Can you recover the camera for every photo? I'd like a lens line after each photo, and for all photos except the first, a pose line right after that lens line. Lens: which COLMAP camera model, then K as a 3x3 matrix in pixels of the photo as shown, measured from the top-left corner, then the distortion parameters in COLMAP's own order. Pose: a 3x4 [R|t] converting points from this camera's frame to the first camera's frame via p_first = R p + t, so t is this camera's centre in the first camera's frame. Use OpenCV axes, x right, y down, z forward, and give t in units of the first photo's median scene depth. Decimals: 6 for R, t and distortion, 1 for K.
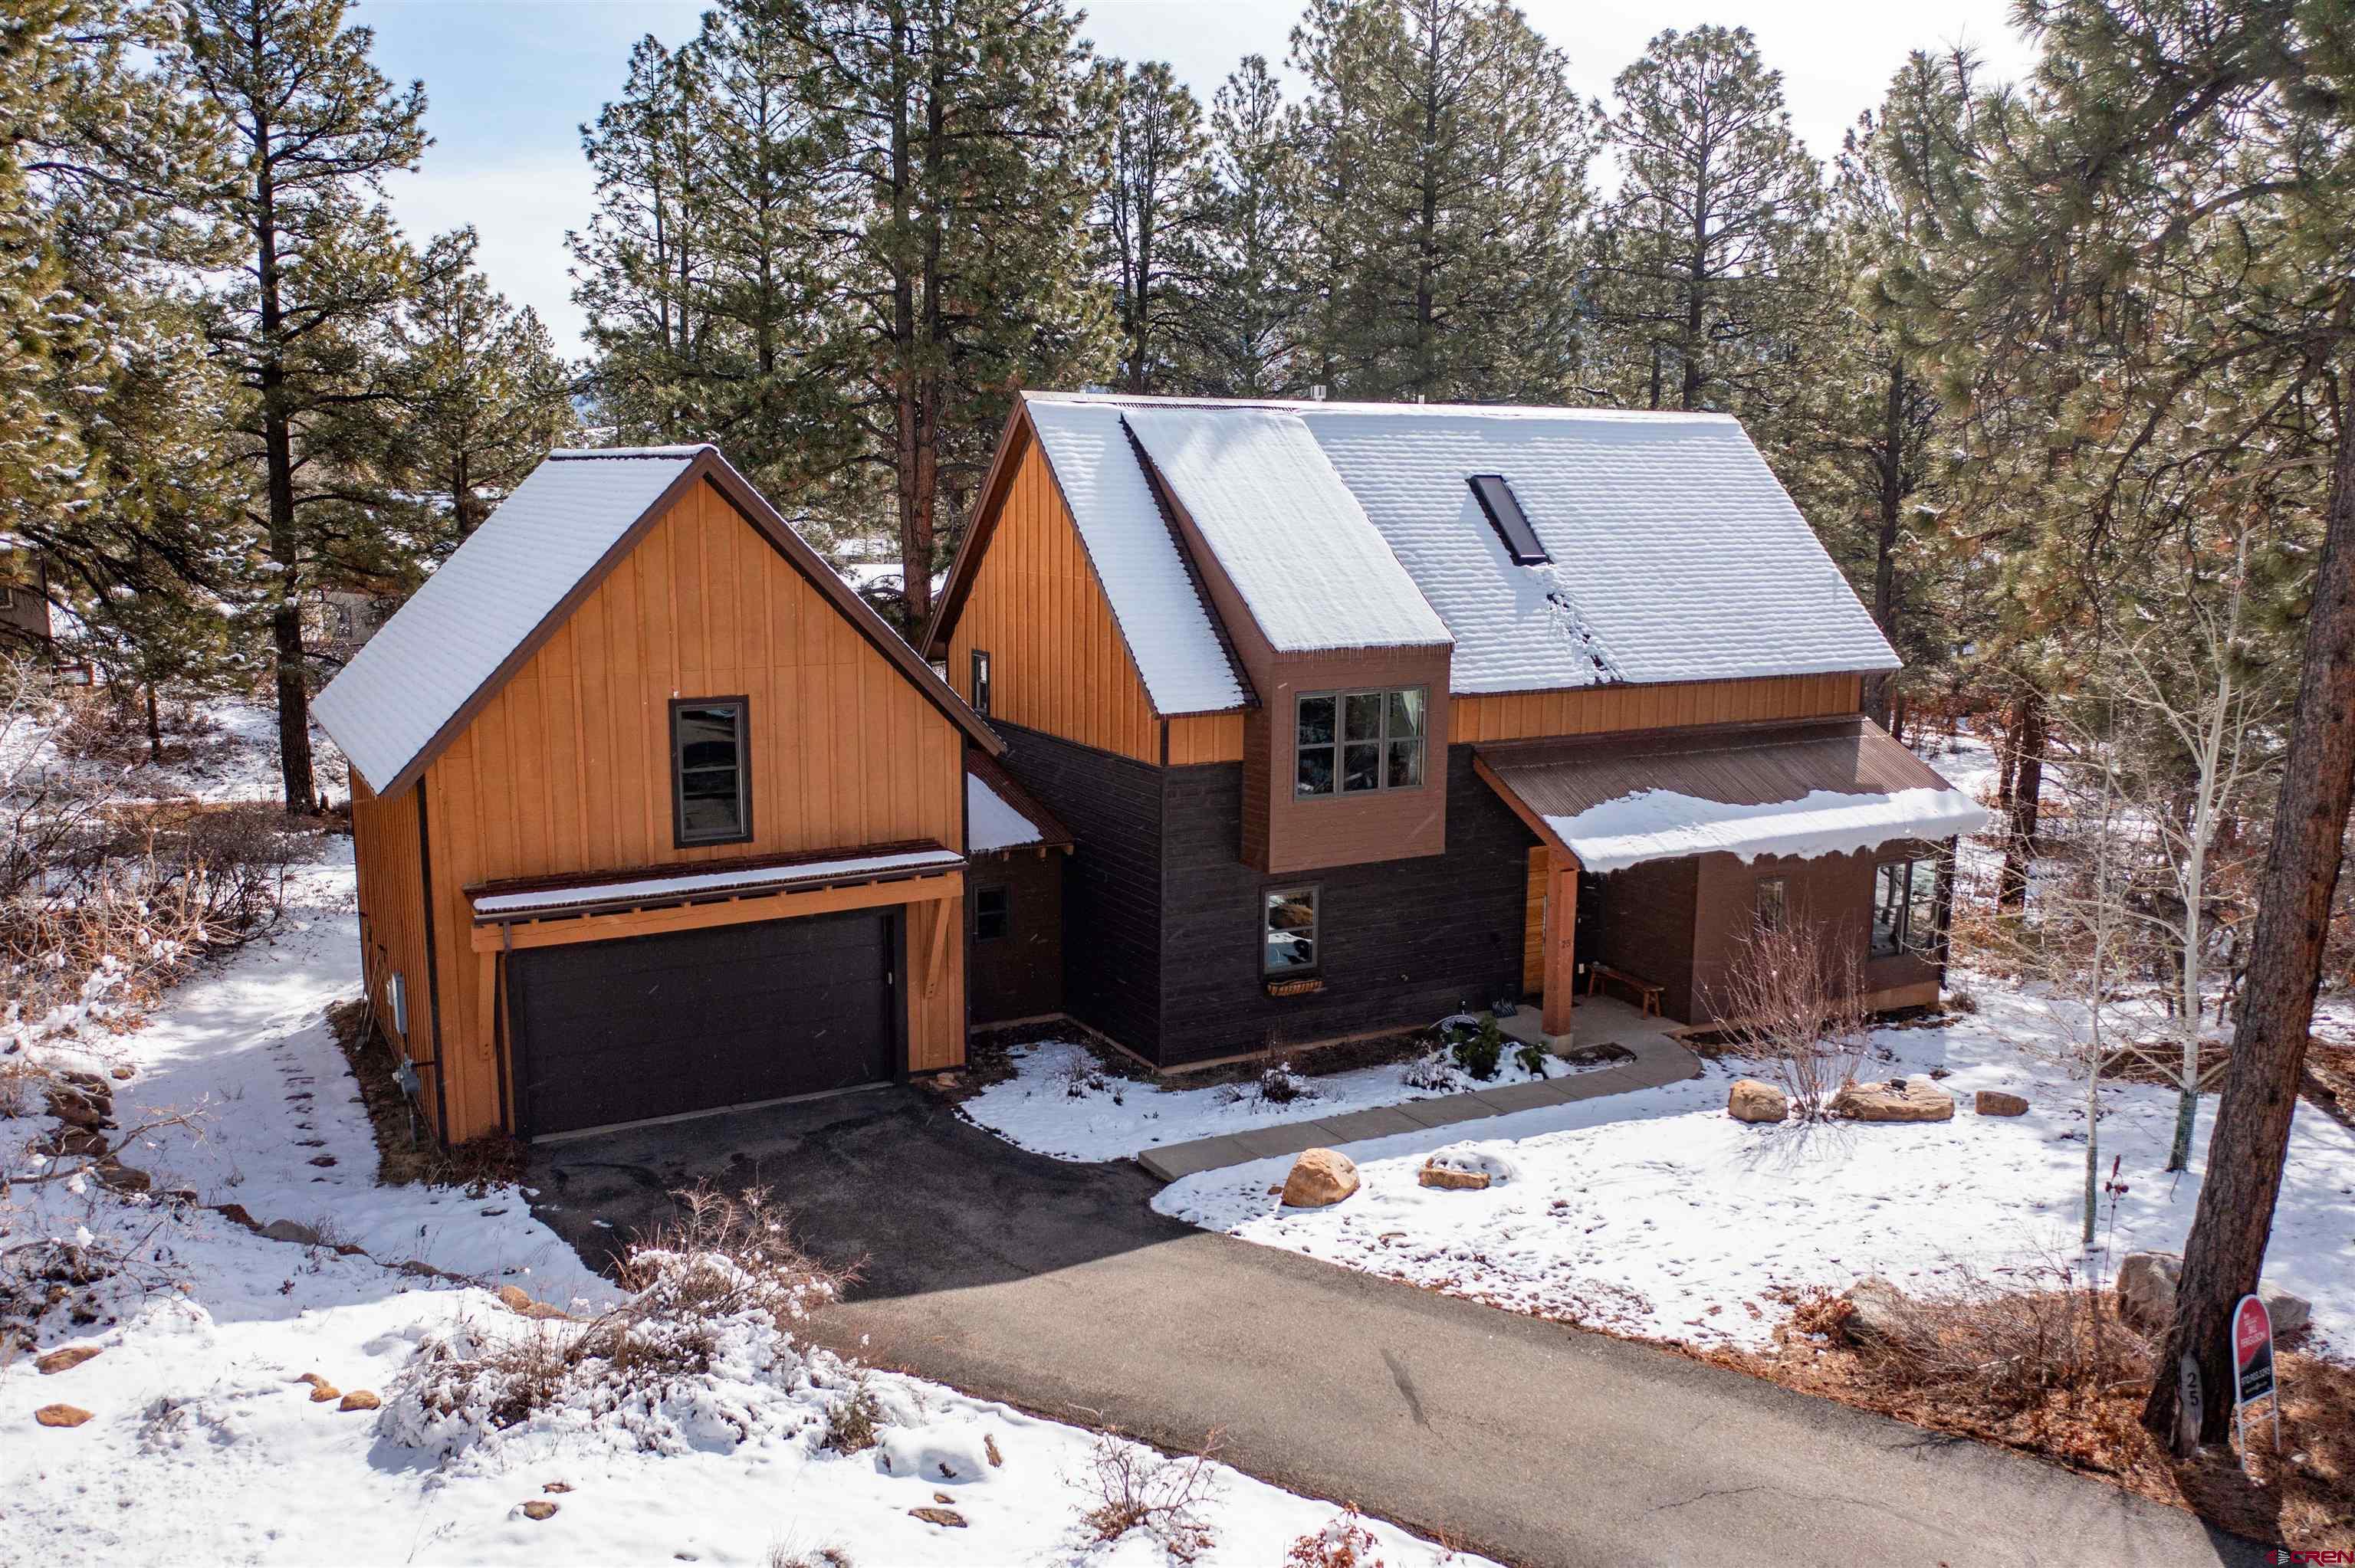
lens RADIAL K [[1866.6, 0, 1214.8], [0, 1866.6, 775.3], [0, 0, 1]] dist [-0.025002, 0.007819]
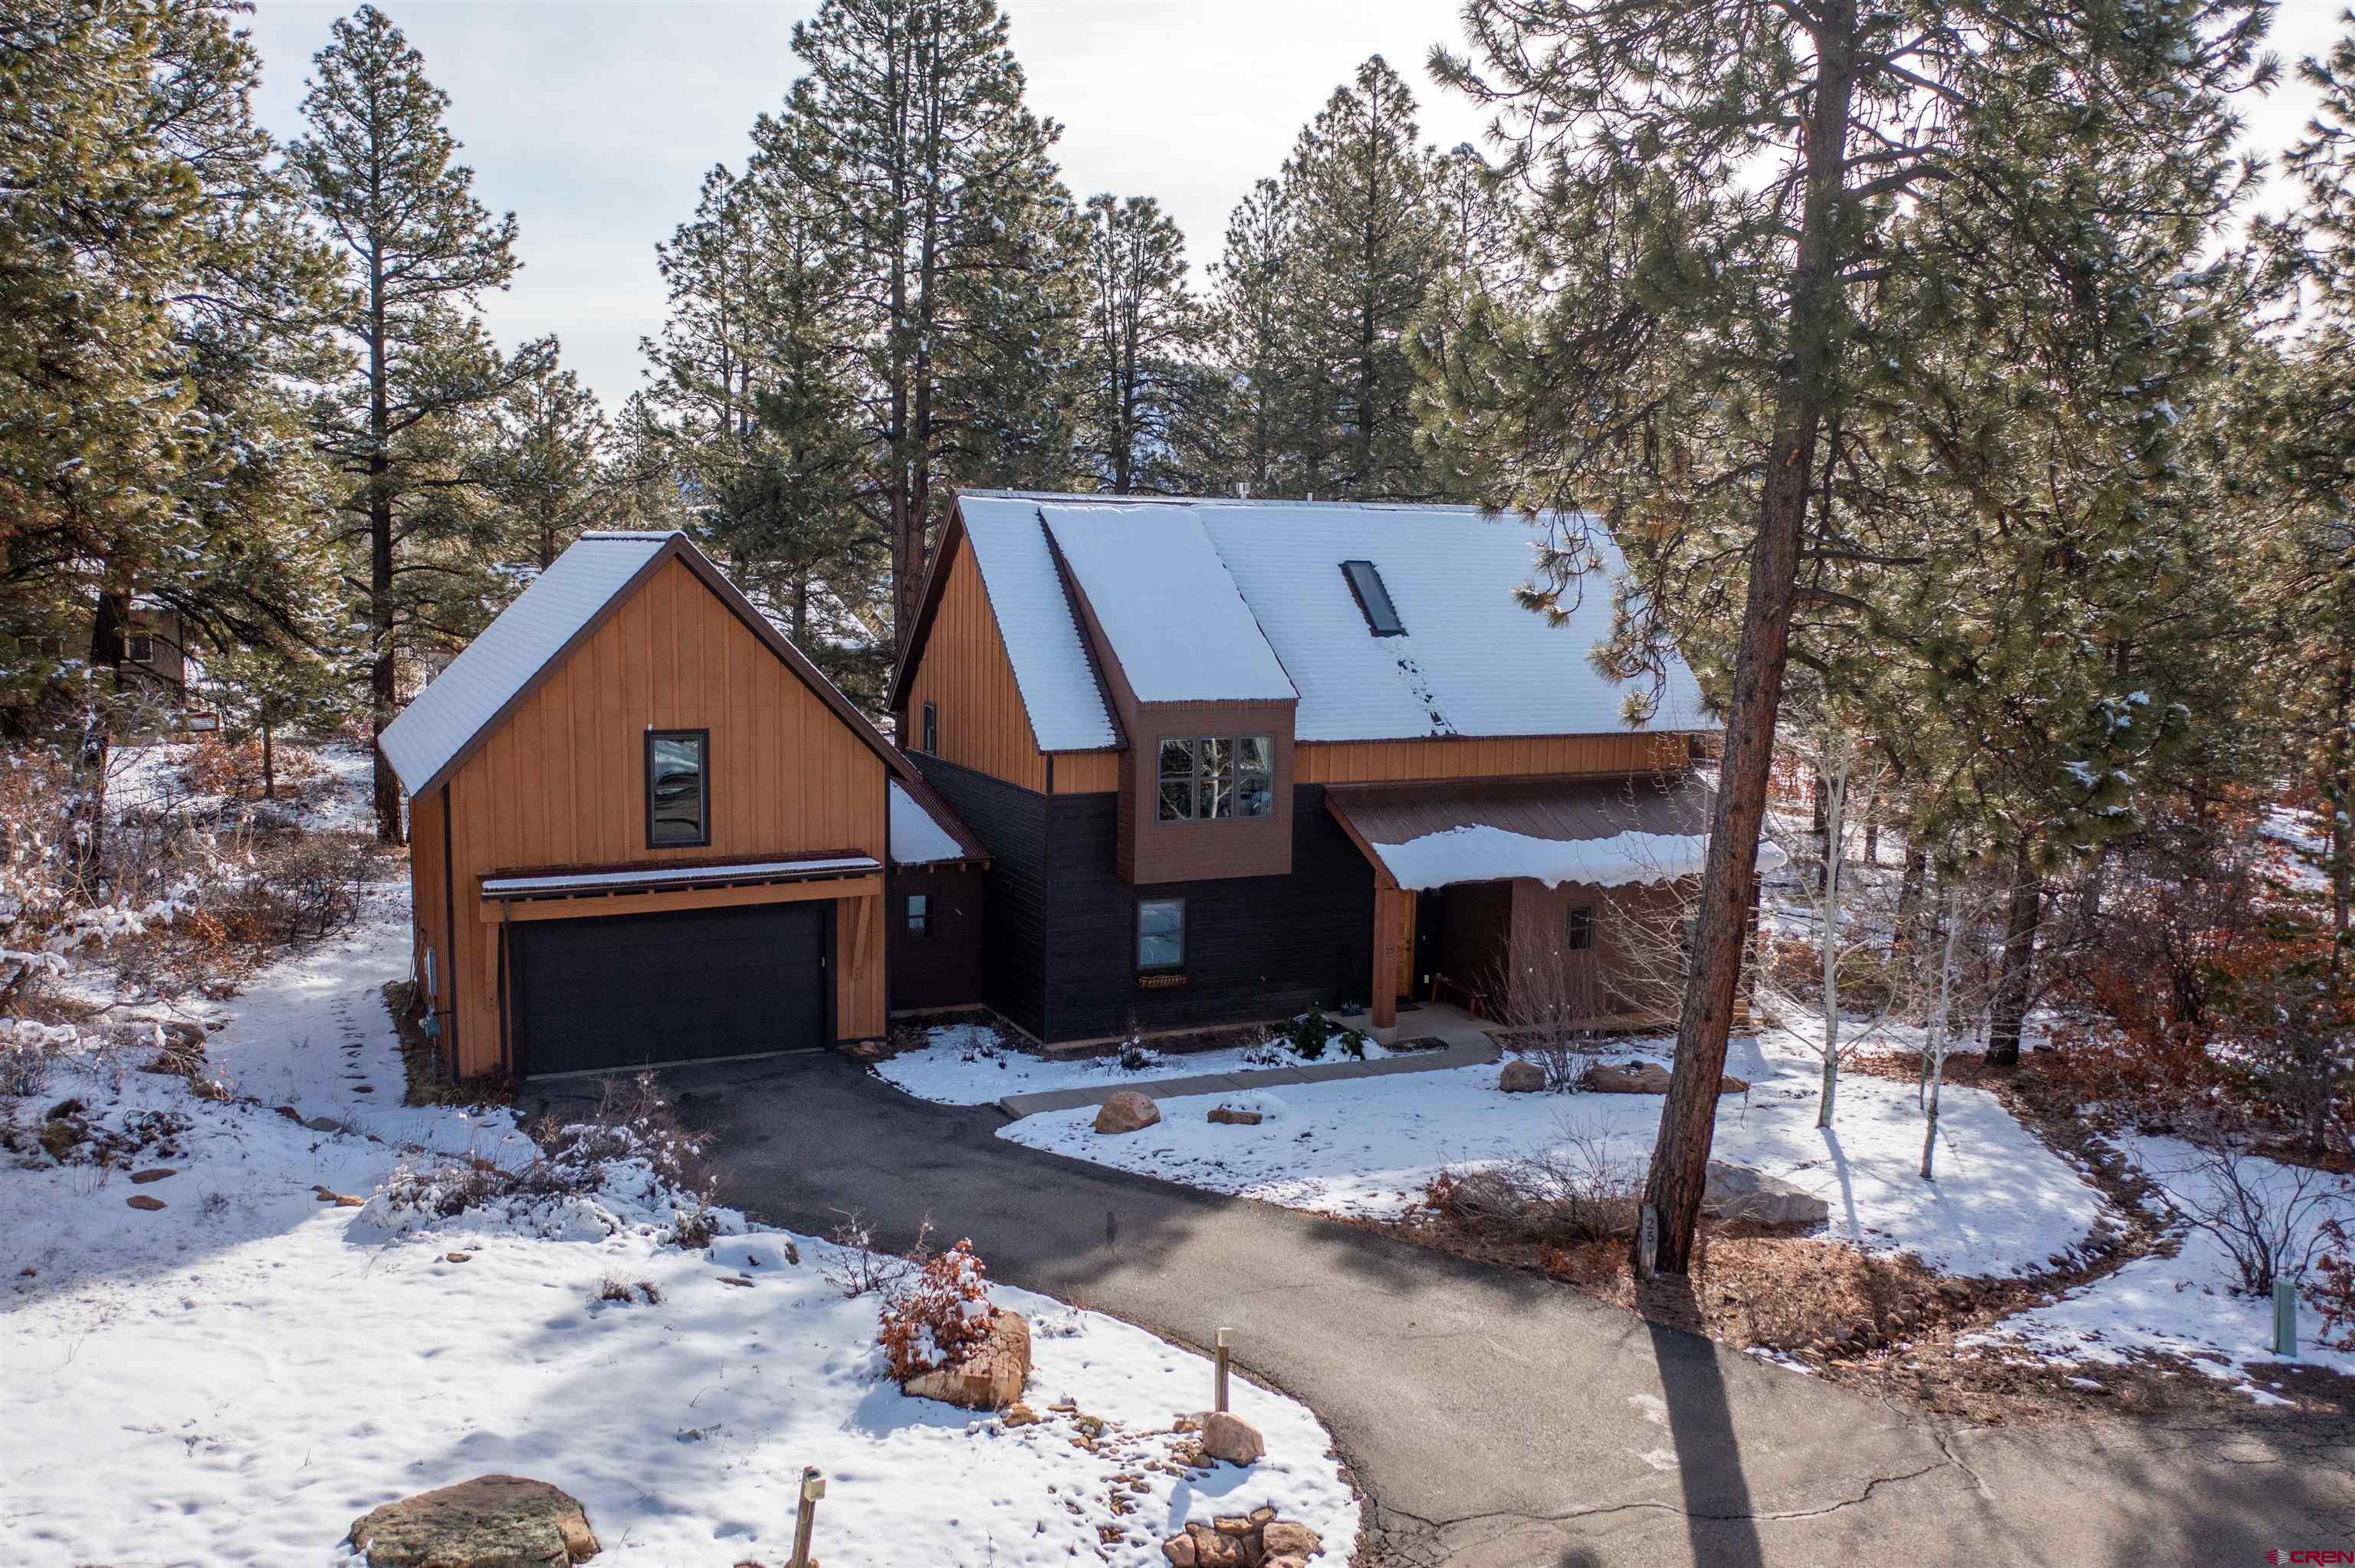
lens RADIAL K [[1878.5, 0, 1227.1], [0, 1878.5, 770.5], [0, 0, 1]] dist [-0.015053, -0.004521]
pose [[0.998360, 0.016495, -0.054823, 0.149443], [-0.018980, 0.998801, -0.045120, 0.031489], [0.054013, 0.046087, 0.997476, -0.216323]]
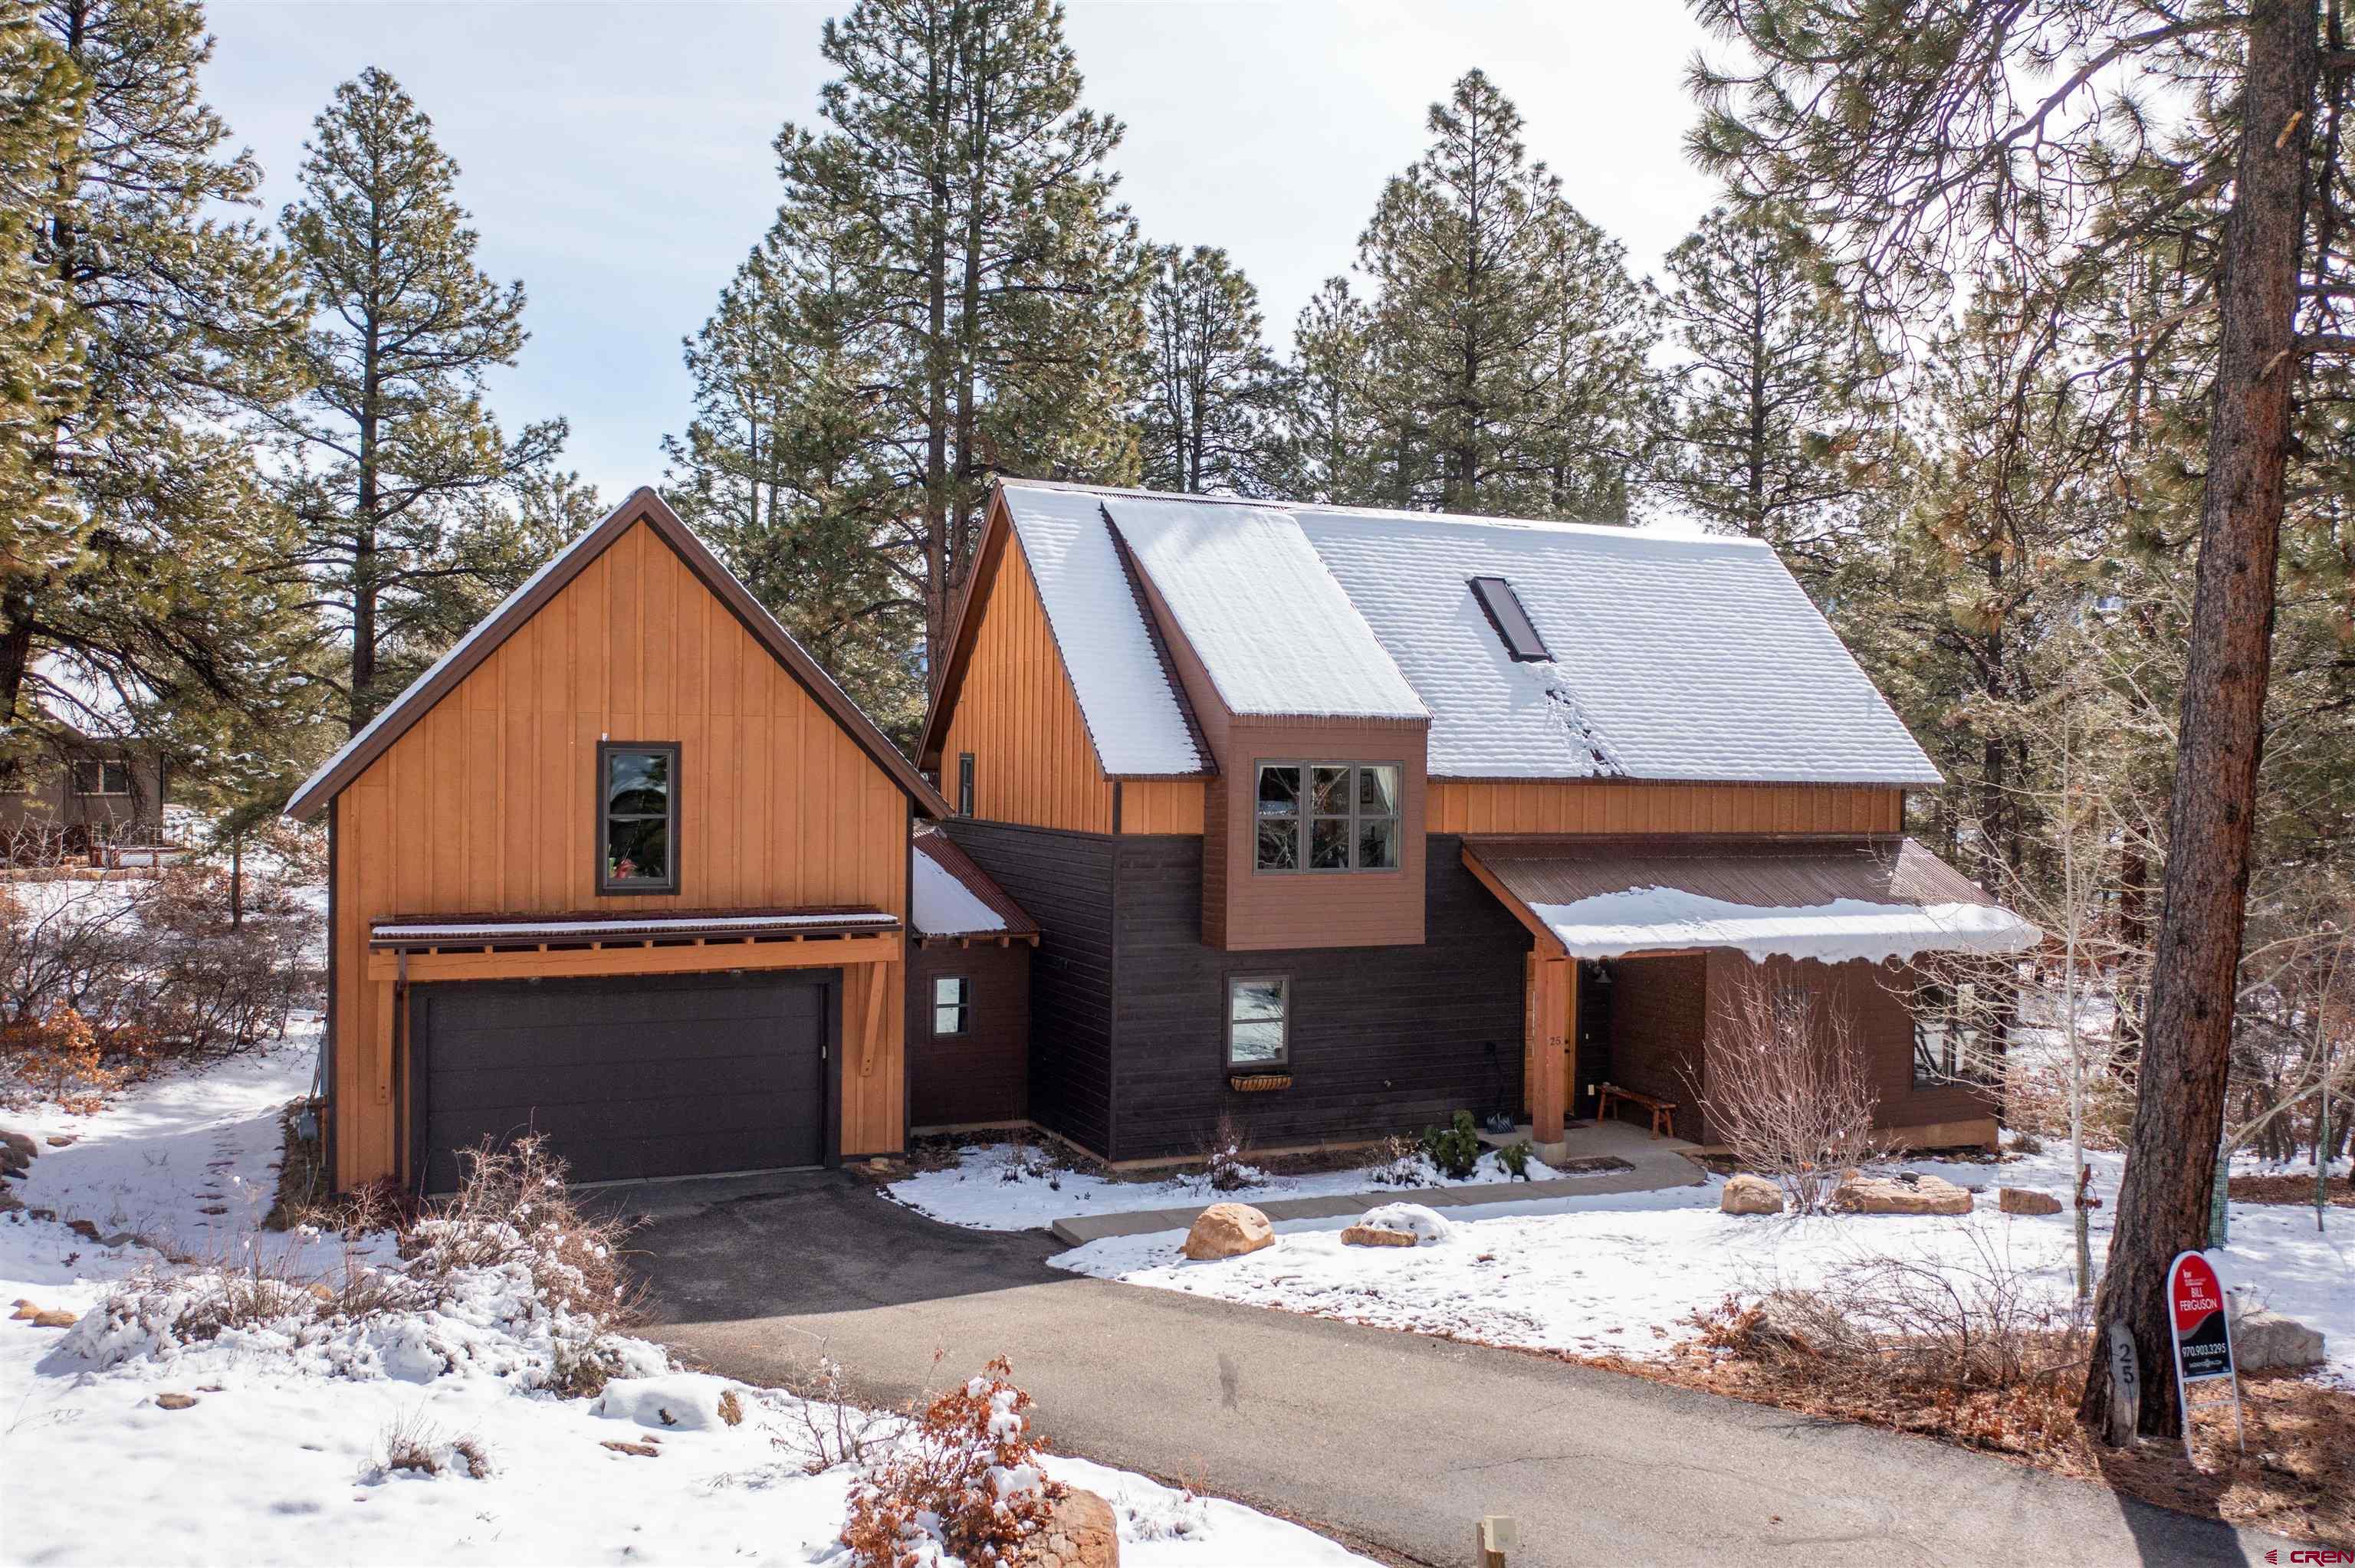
lens RADIAL K [[1866.6, 0, 1214.8], [0, 1866.6, 775.3], [0, 0, 1]] dist [-0.025002, 0.007819]
pose [[0.996372, 0.003175, -0.085049, 0.099141], [-0.016422, 0.987698, -0.155509, 0.107679], [0.083509, 0.156341, 0.984166, 0.055200]]
